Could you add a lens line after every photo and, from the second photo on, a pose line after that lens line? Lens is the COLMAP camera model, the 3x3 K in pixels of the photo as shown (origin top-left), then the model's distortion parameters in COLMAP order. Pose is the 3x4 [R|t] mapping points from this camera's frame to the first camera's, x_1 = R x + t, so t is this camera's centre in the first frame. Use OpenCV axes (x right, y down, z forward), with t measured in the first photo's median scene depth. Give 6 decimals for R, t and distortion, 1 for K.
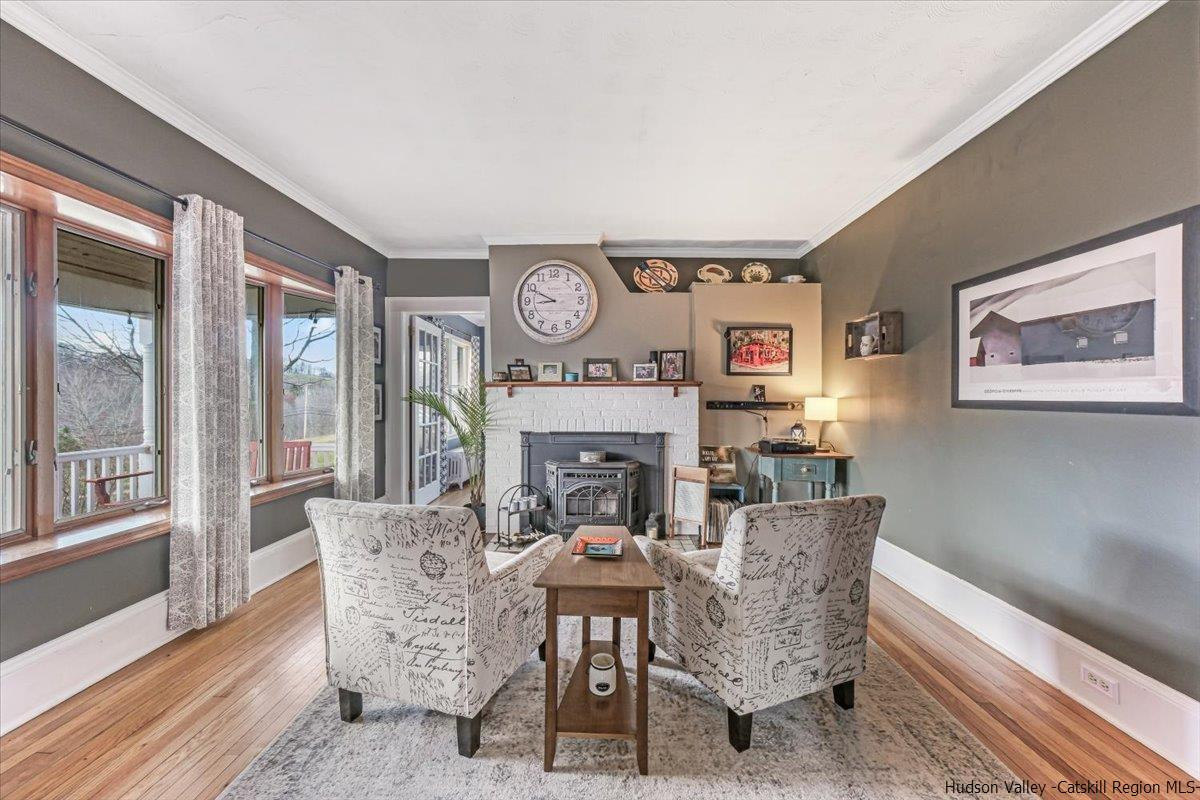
lens RADIAL K [[426.0, 0, 600.0], [0, 426.0, 400.0], [0, 0, 1]] dist [-0.000950, 0.000054]
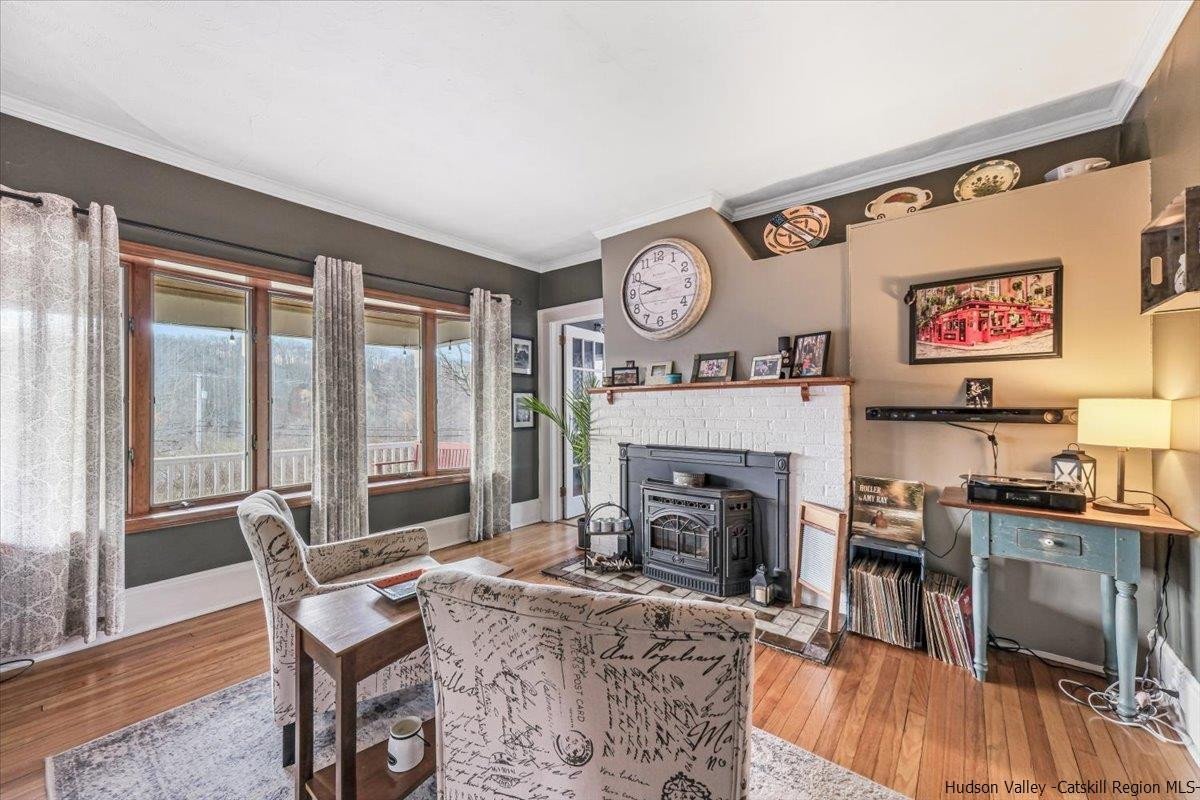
lens RADIAL K [[458.2, 0, 600.0], [0, 458.2, 400.0], [0, 0, 1]] dist [0.013823, 0.000176]
pose [[0.795787, -0.014375, -0.605407, 0.345937], [0.005411, 0.999847, -0.016629, 0.001275], [0.605553, 0.009957, 0.795743, 0.210939]]
